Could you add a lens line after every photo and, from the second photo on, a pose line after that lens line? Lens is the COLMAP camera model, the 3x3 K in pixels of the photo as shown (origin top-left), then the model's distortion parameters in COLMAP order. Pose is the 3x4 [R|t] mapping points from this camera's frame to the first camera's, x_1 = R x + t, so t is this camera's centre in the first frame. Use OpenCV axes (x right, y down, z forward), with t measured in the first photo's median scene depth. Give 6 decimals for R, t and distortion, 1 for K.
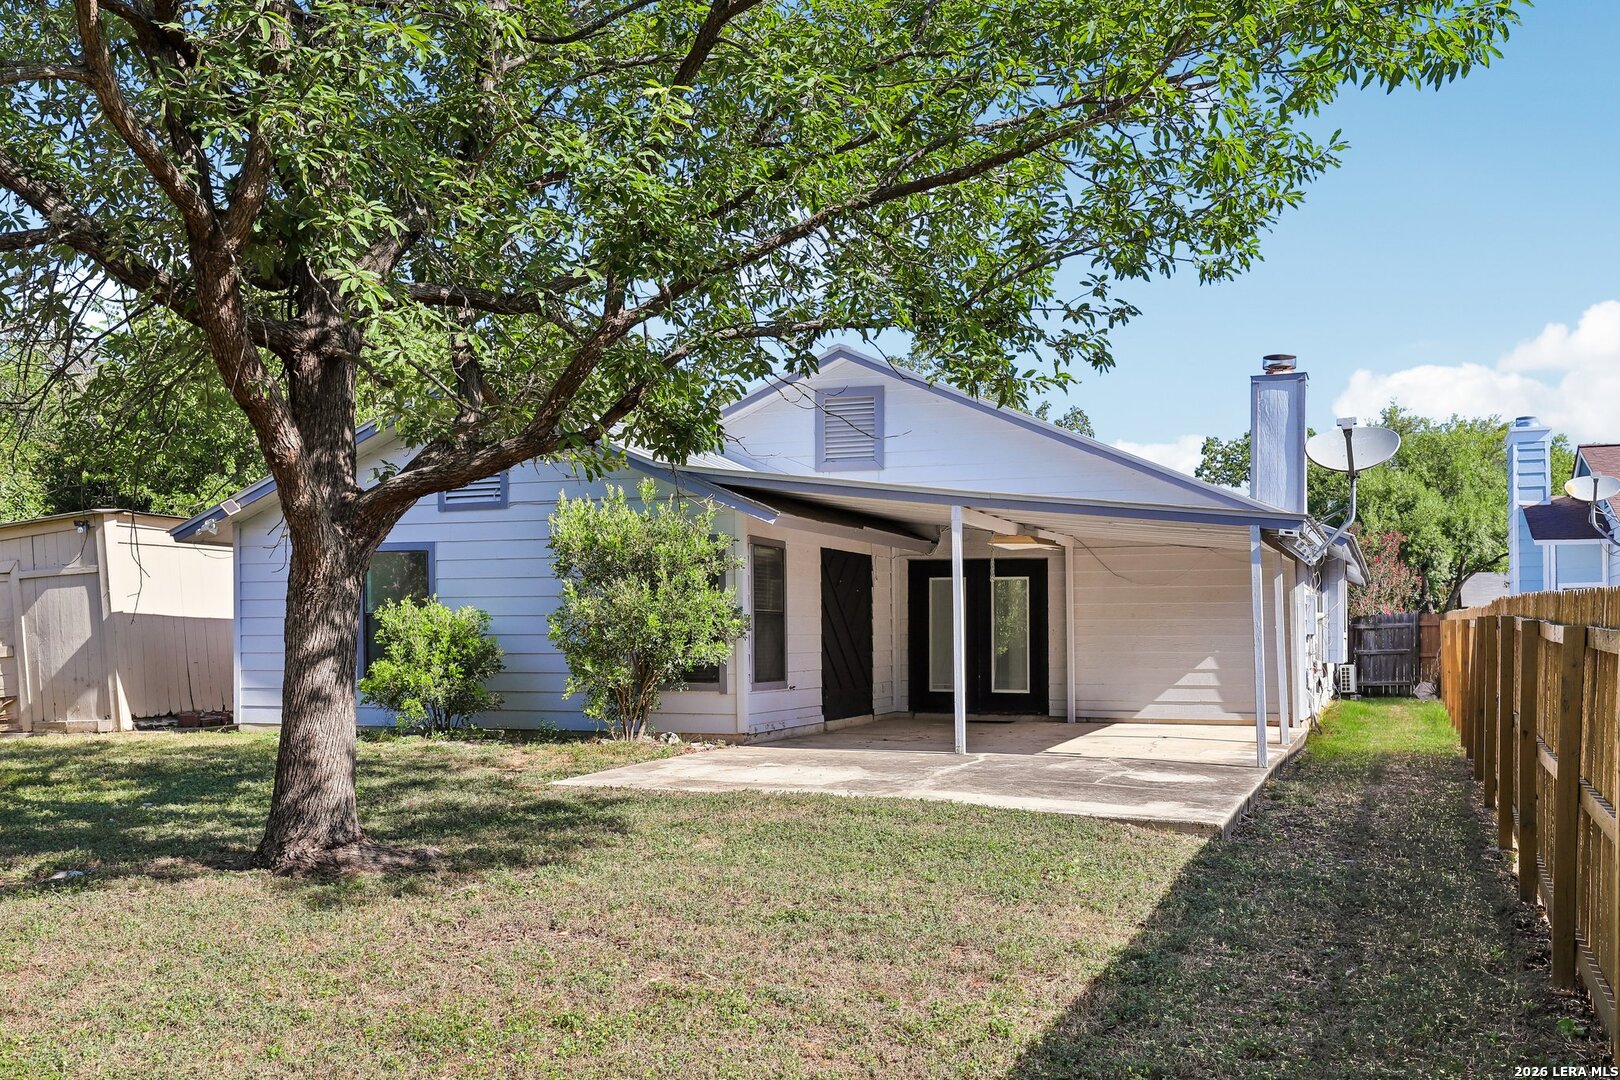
lens RADIAL K [[1549.8, 0, 807.4], [0, 1549.8, 541.1], [0, 0, 1]] dist [0.011237, 0.000000]
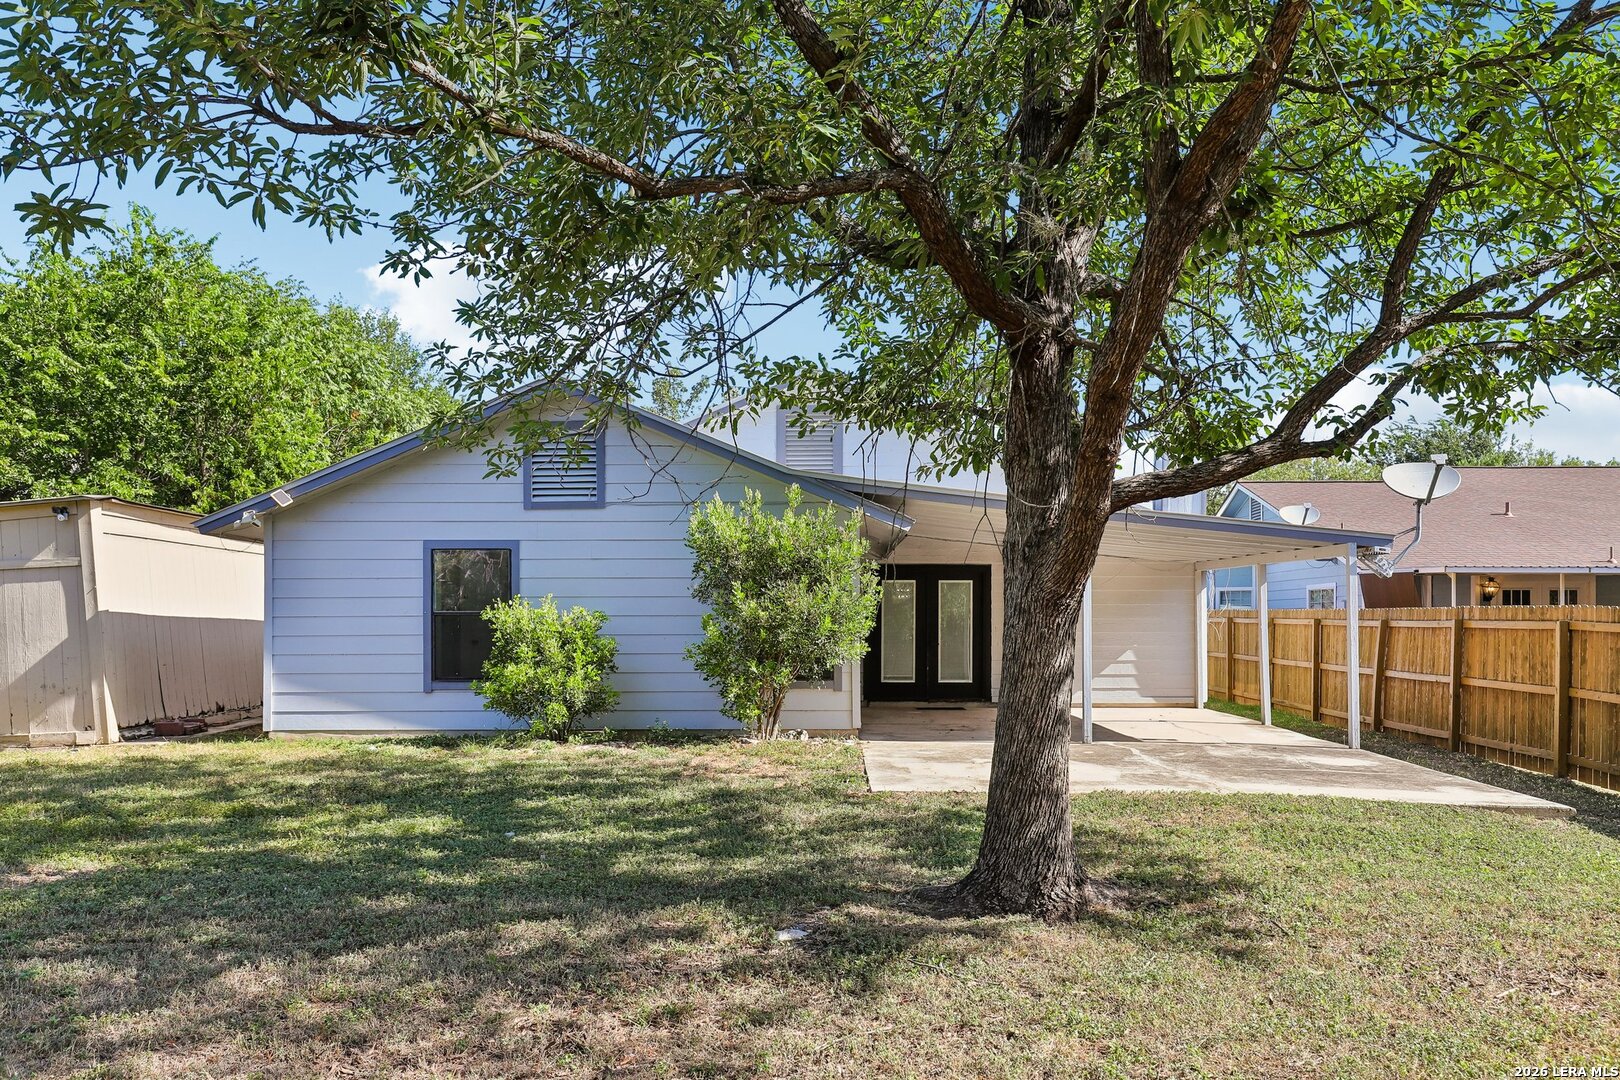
lens RADIAL K [[1303.9, 0, 808.7], [0, 1303.9, 538.6], [0, 0, 1]] dist [0.025421, -0.000613]
pose [[0.940343, 0.021484, 0.339550, -0.330288], [-0.020429, 0.999769, -0.006682, 0.001056], [-0.339615, -0.000654, 0.940564, 0.153121]]
